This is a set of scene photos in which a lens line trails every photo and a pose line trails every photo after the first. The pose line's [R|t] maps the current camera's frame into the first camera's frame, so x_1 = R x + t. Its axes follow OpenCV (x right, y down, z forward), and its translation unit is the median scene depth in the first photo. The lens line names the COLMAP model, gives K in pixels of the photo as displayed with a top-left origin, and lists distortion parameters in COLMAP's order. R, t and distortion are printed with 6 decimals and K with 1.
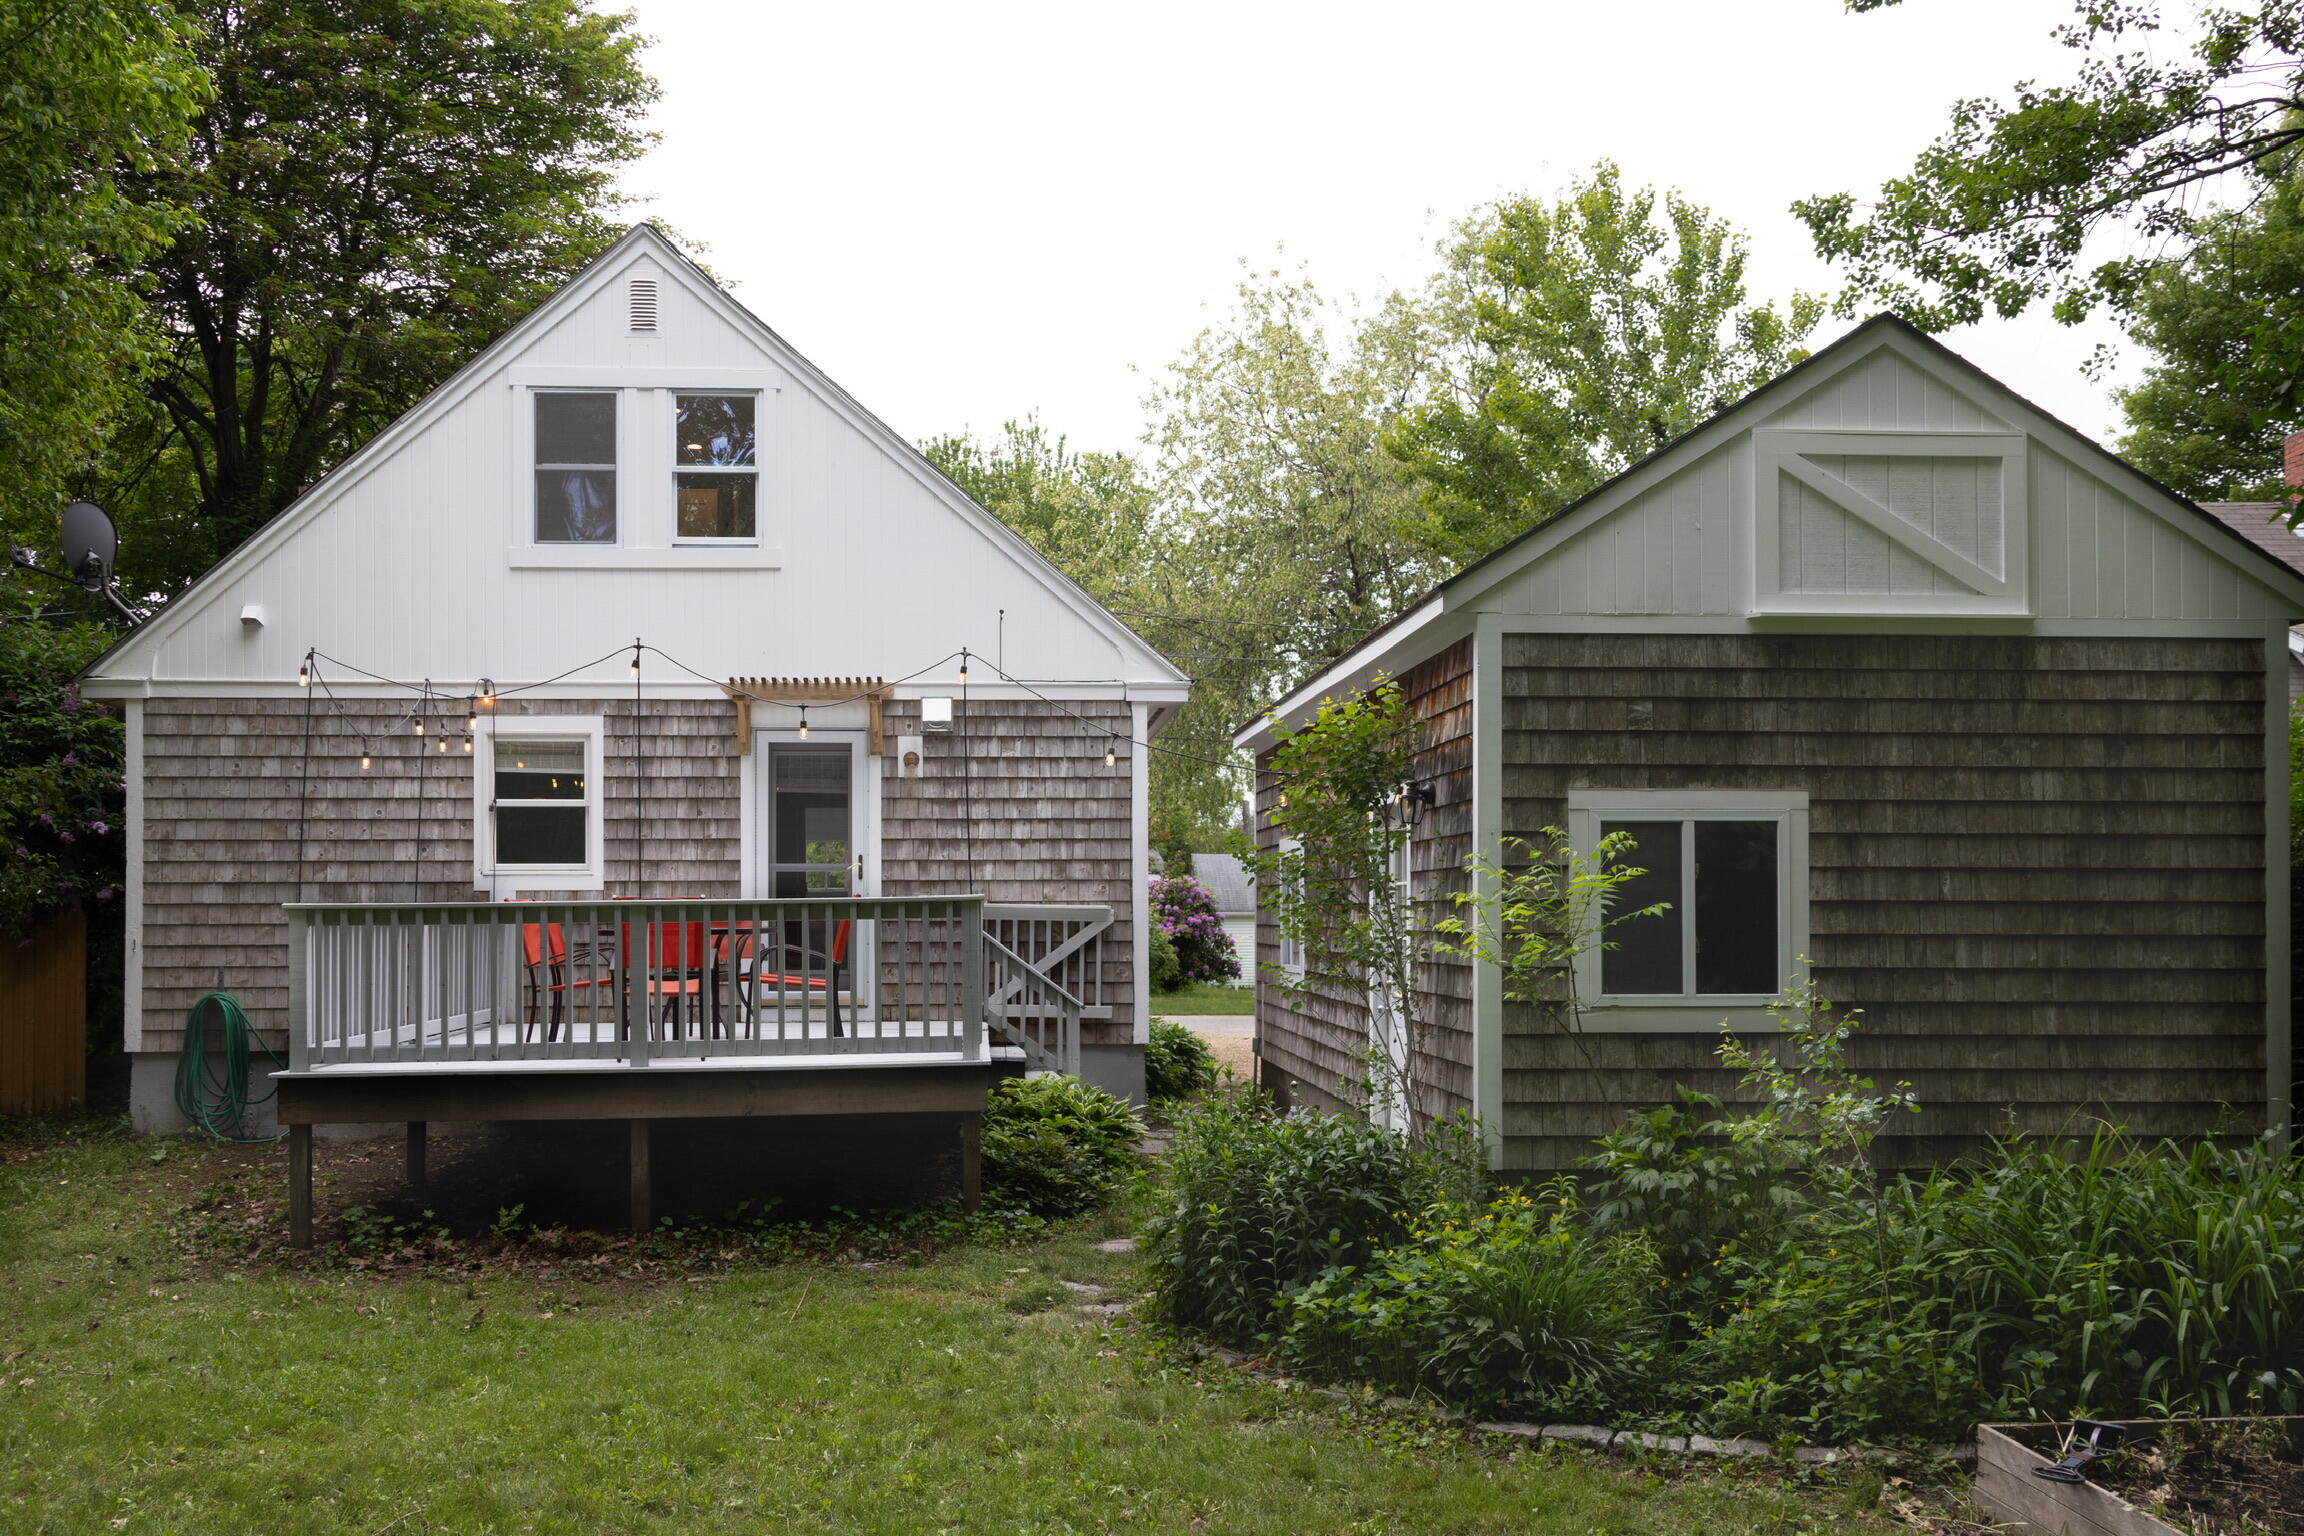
lens RADIAL K [[1996.4, 0, 1059.6], [0, 1996.4, 904.9], [0, 0, 1]] dist [-0.008293, -0.002904]
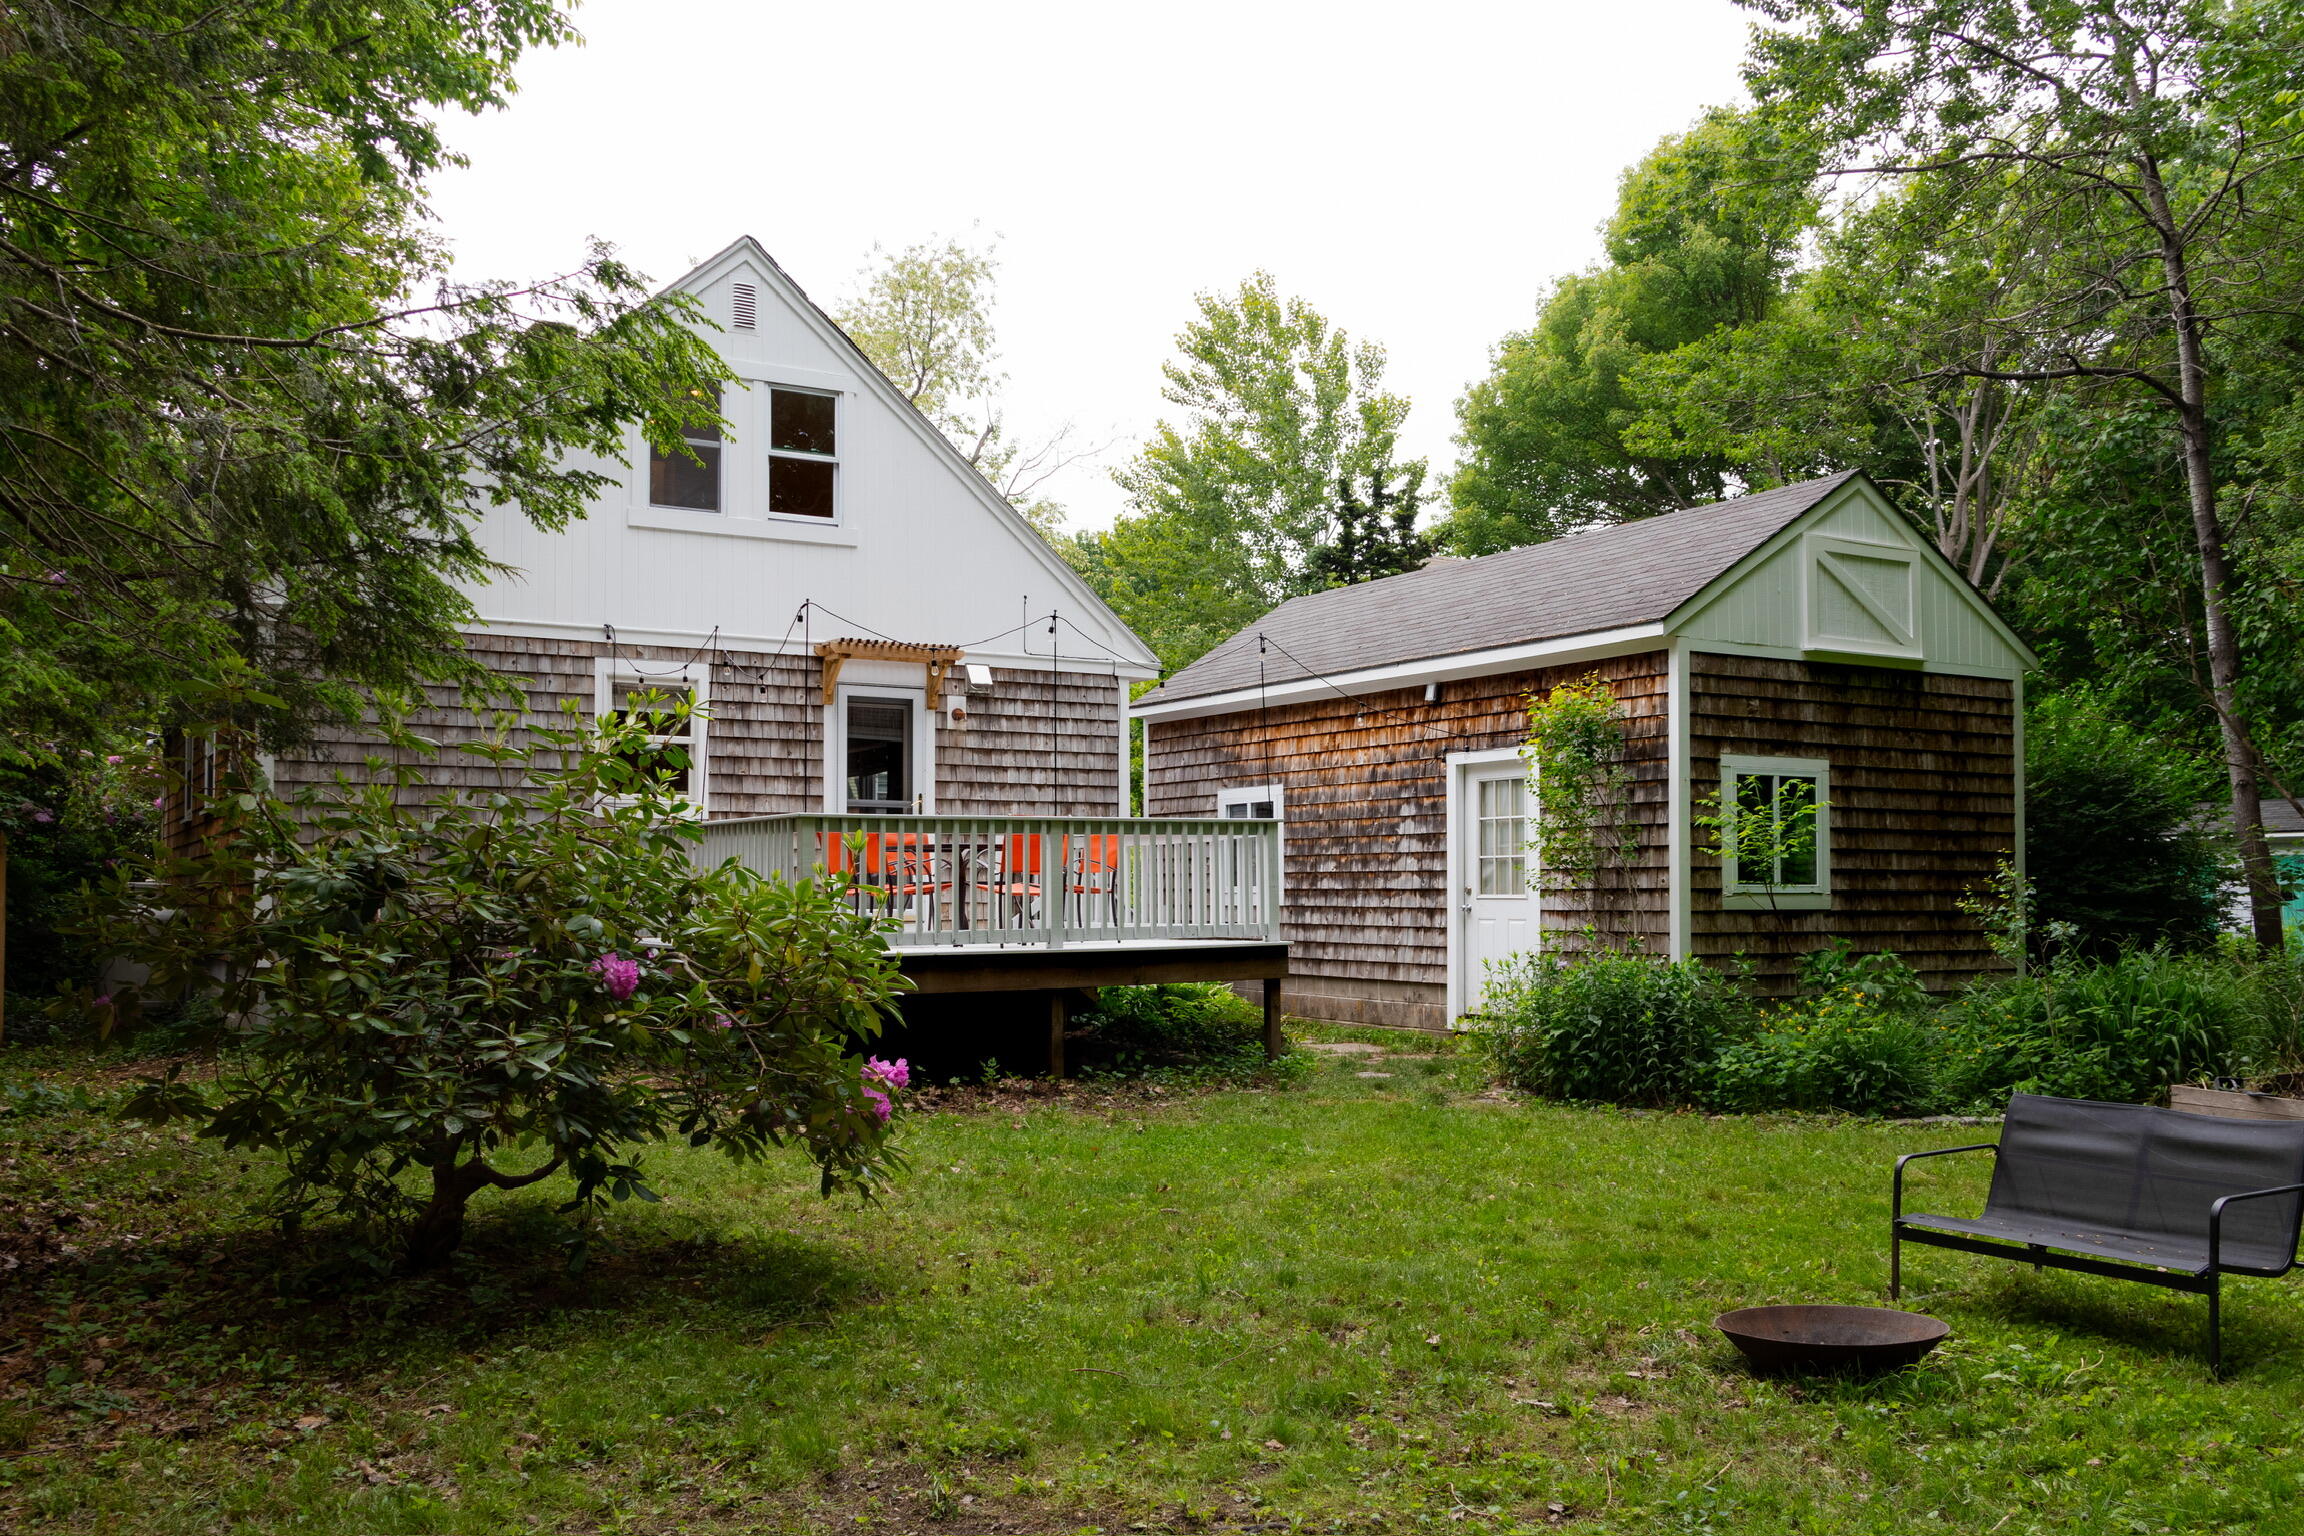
lens RADIAL K [[1911.4, 0, 1158.2], [0, 1911.4, 835.5], [0, 0, 1]] dist [-0.002240, 0.010379]
pose [[0.885881, 0.015282, 0.463661, -0.501773], [-0.004556, 0.999696, -0.024244, 0.026990], [-0.463890, 0.019364, 0.885681, -0.071165]]
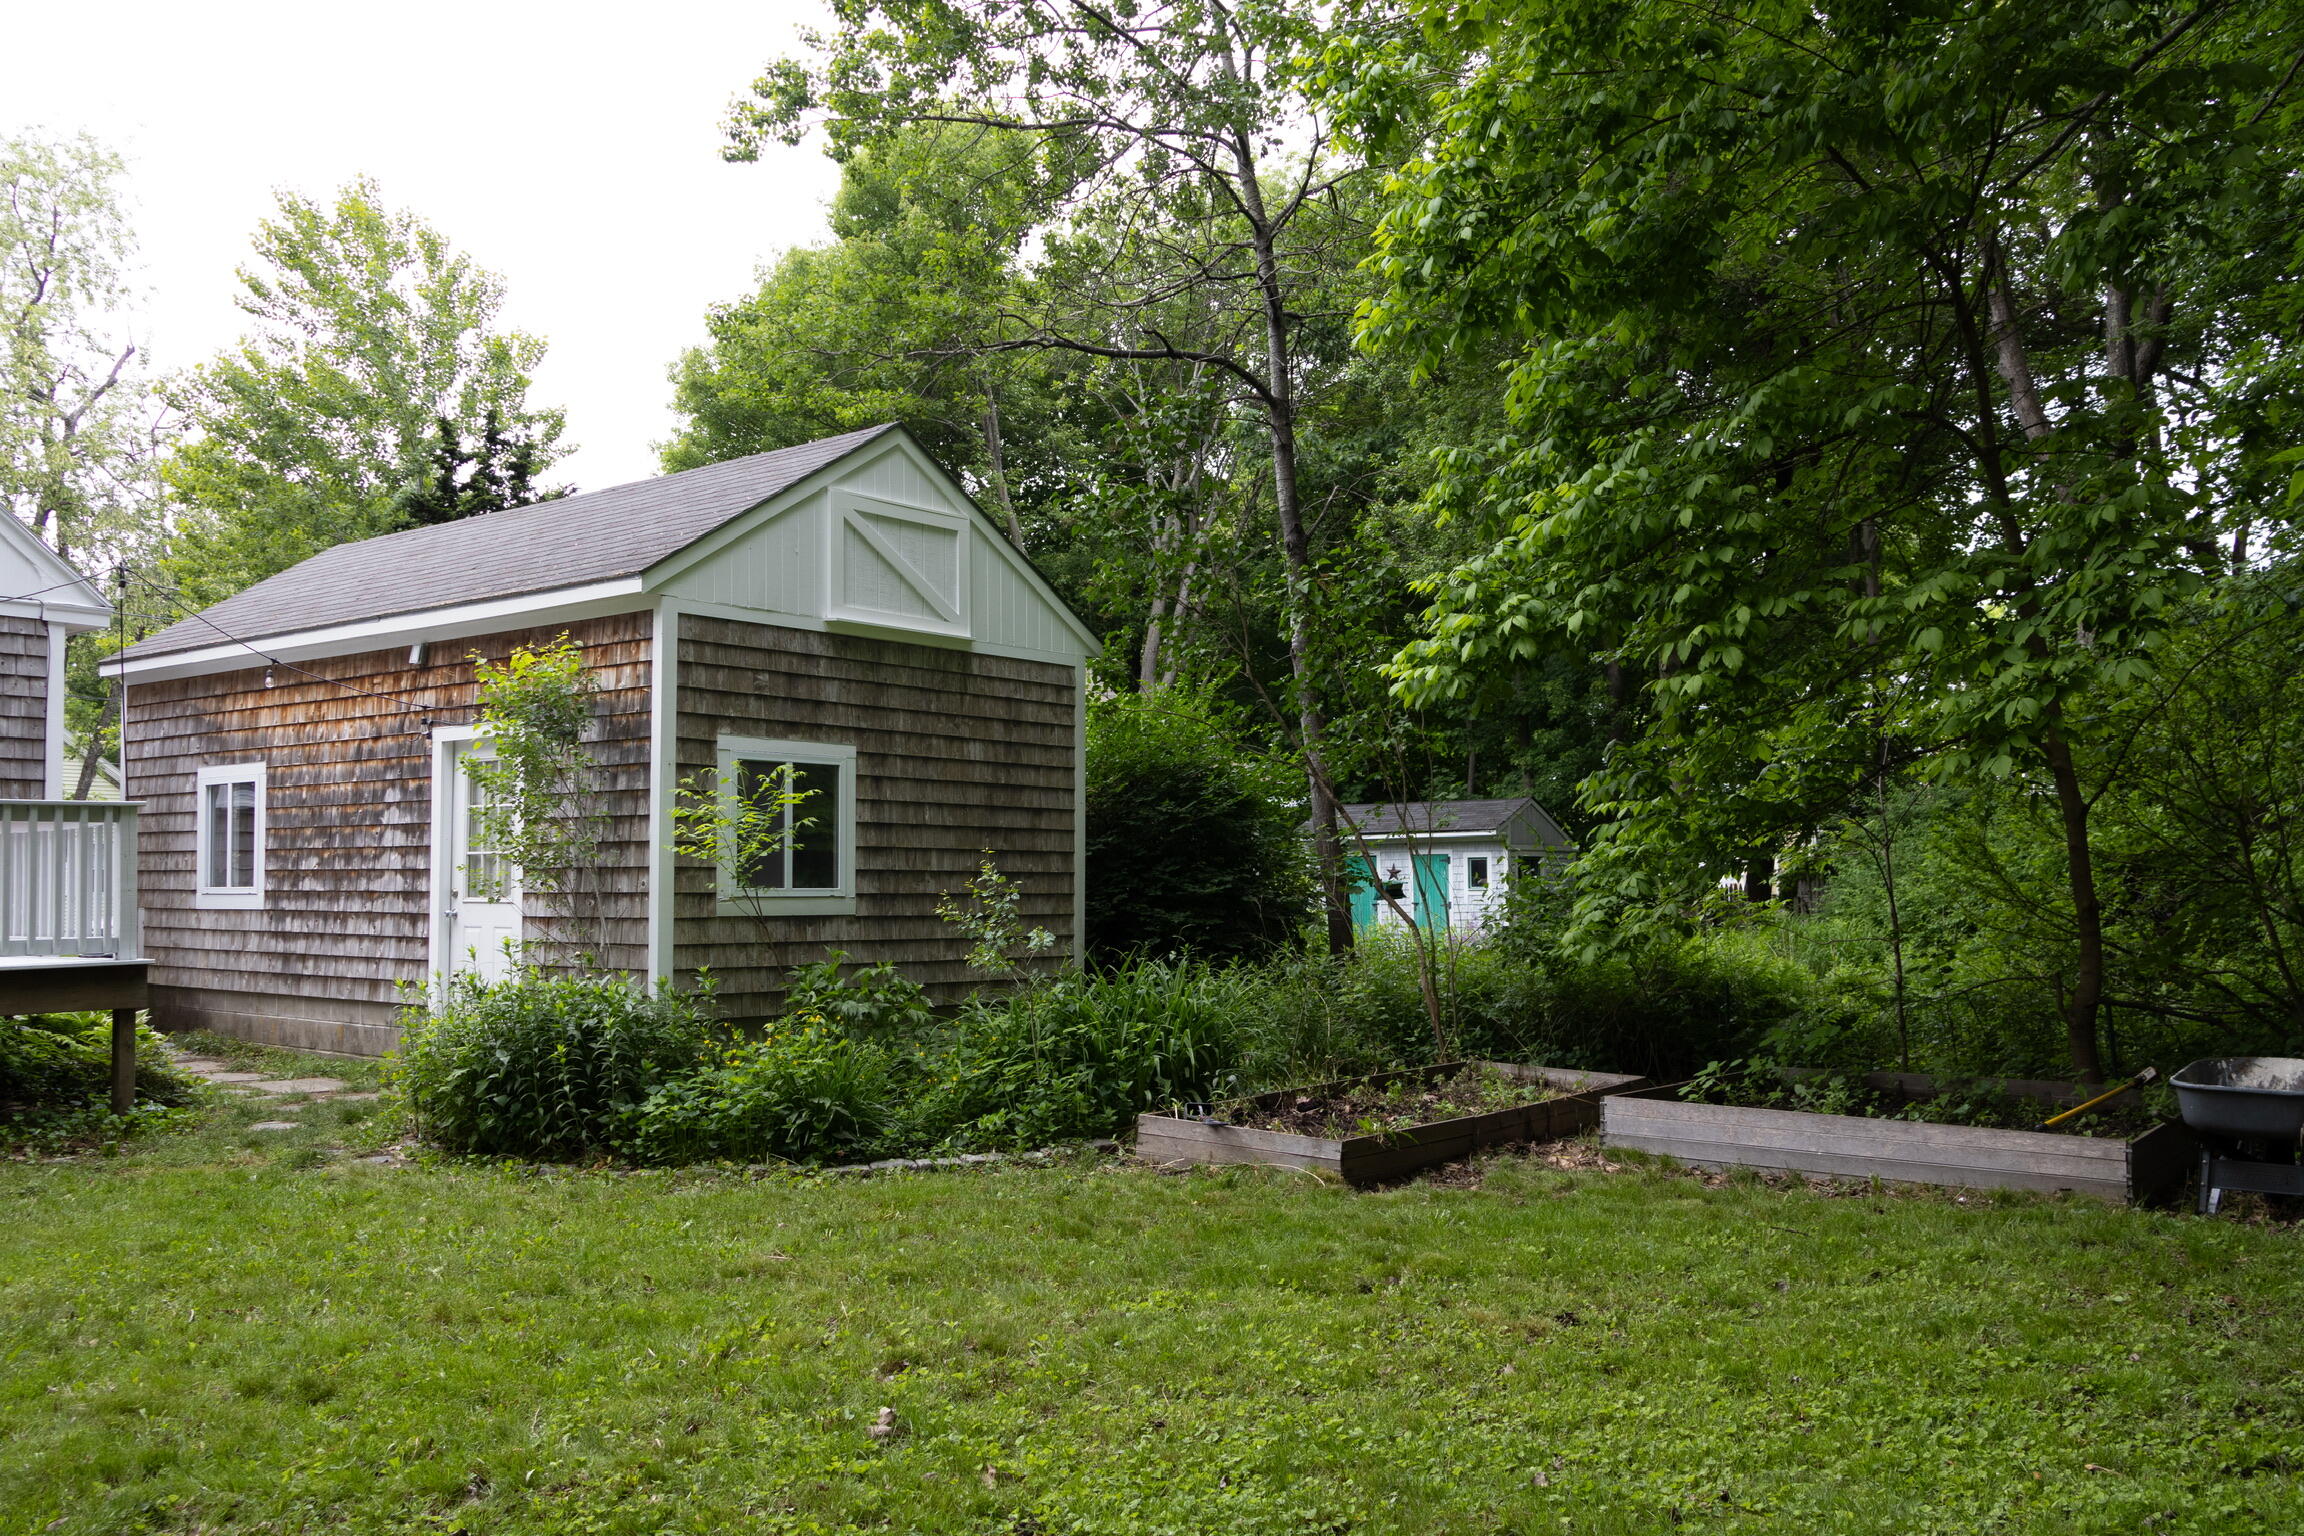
lens RADIAL K [[1911.4, 0, 1151.5], [0, 1911.4, 806.3], [0, 0, 1]] dist [-0.002240, 0.010379]
pose [[0.669624, 0.032574, 0.741985, -0.303336], [-0.006715, 0.999262, -0.037808, 0.022503], [-0.742670, 0.020335, 0.669349, -0.044004]]
